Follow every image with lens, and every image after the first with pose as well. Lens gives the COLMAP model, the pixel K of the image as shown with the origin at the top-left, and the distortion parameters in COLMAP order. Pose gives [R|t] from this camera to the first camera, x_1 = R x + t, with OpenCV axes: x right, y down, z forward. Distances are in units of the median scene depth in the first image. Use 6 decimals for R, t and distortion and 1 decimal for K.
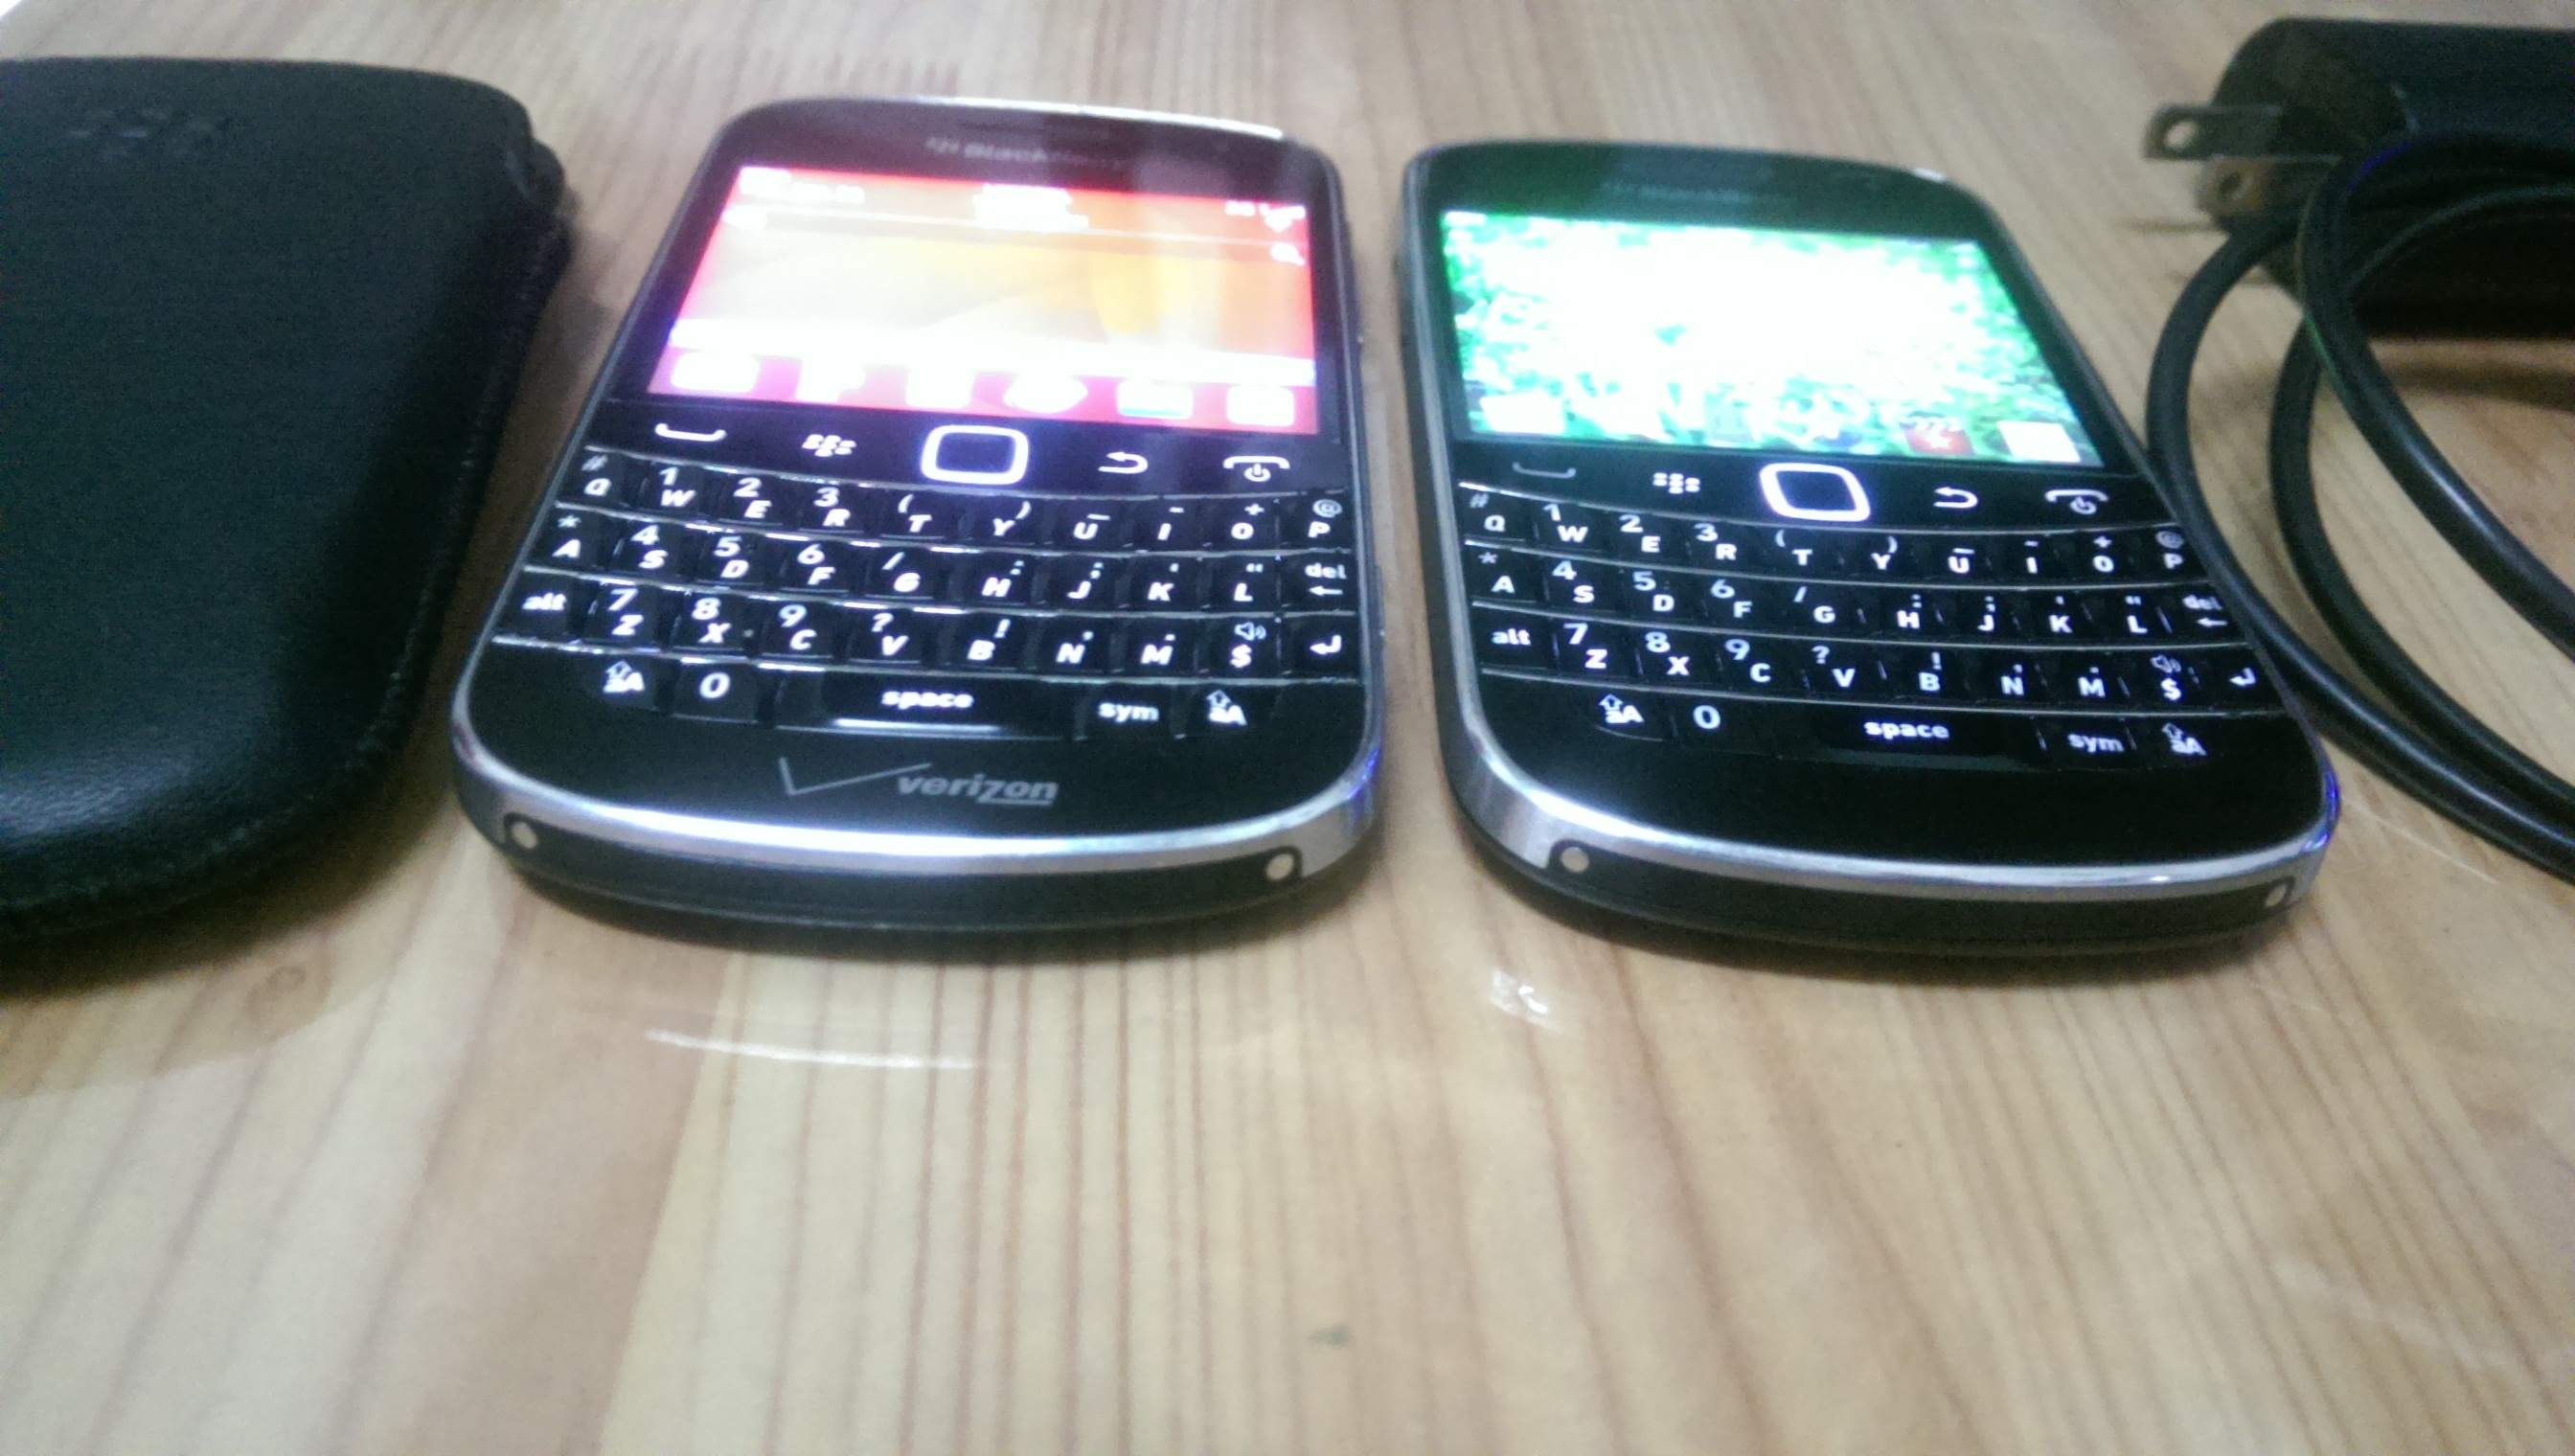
lens RADIAL K [[1890.3, 0, 1298.9], [0, 1890.3, 720.5], [0, 0, 1]] dist [0.106785, -0.200539]
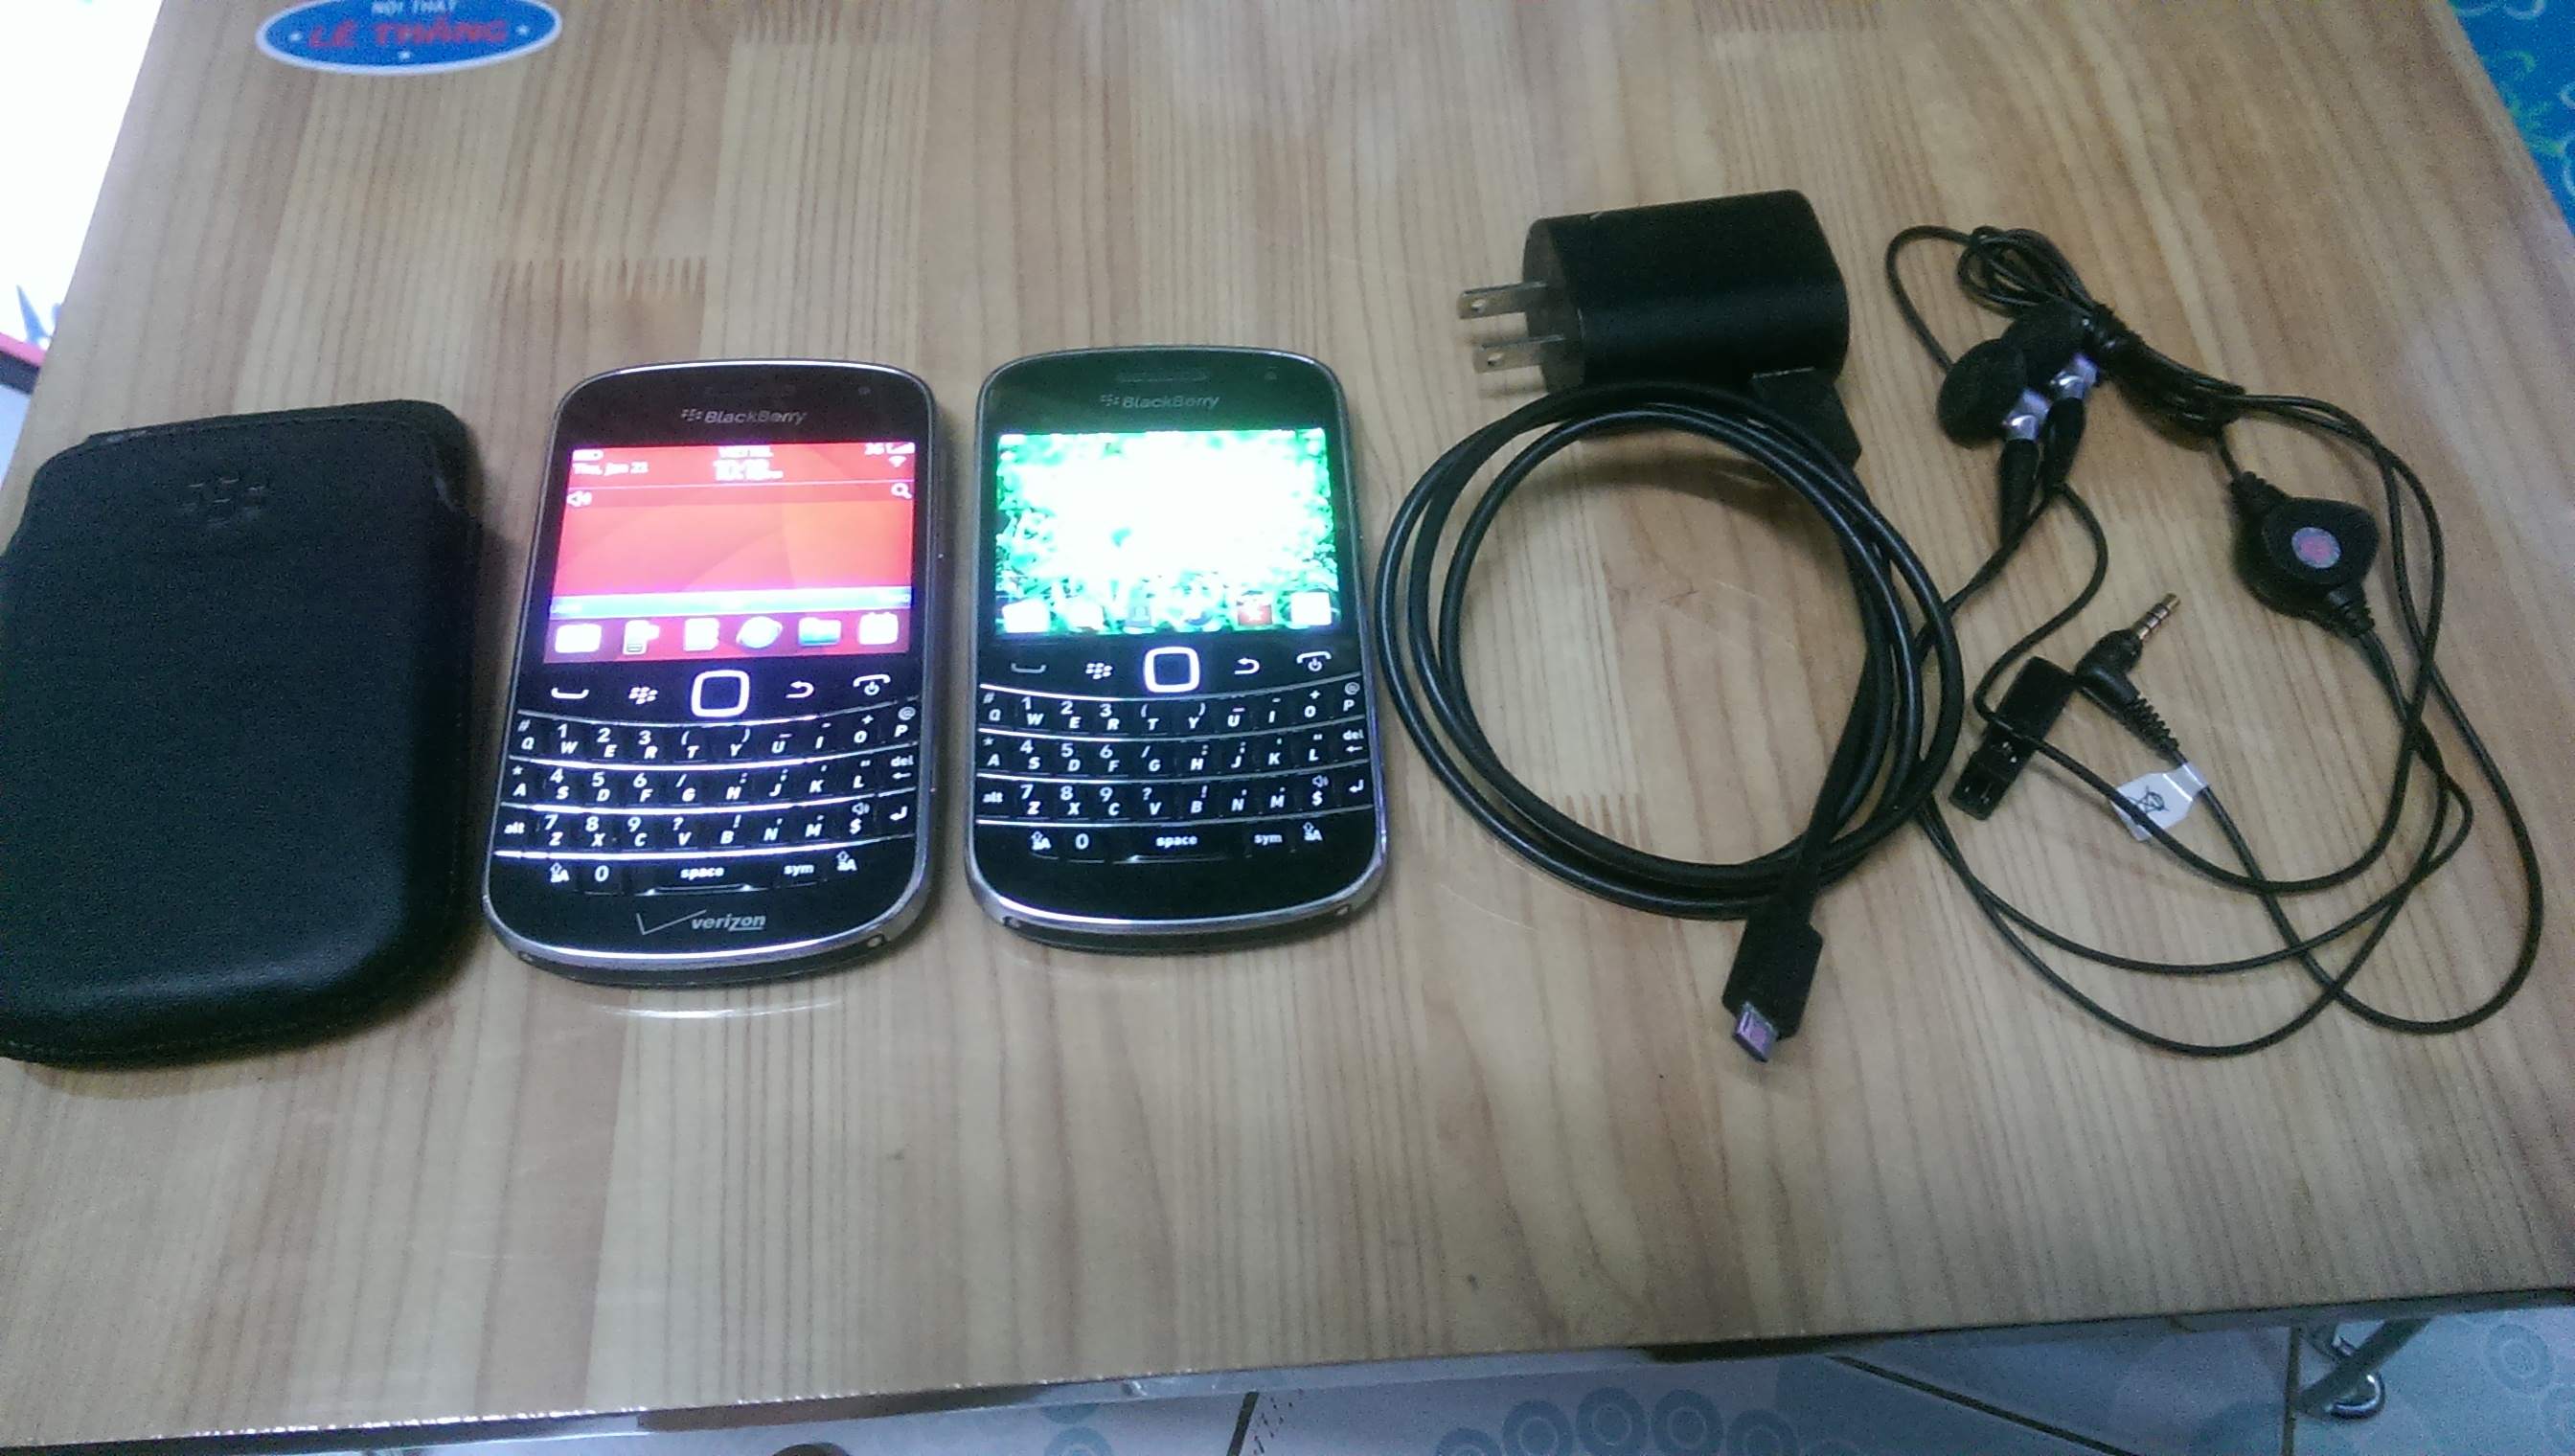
lens RADIAL K [[1890.3, 0, 1298.9], [0, 1890.3, 720.5], [0, 0, 1]] dist [0.106785, -0.200539]
pose [[0.998001, -0.061745, -0.013437, 0.456892], [0.062746, 0.943137, 0.326427, -0.740207], [-0.007483, -0.326618, 0.945127, -0.867835]]
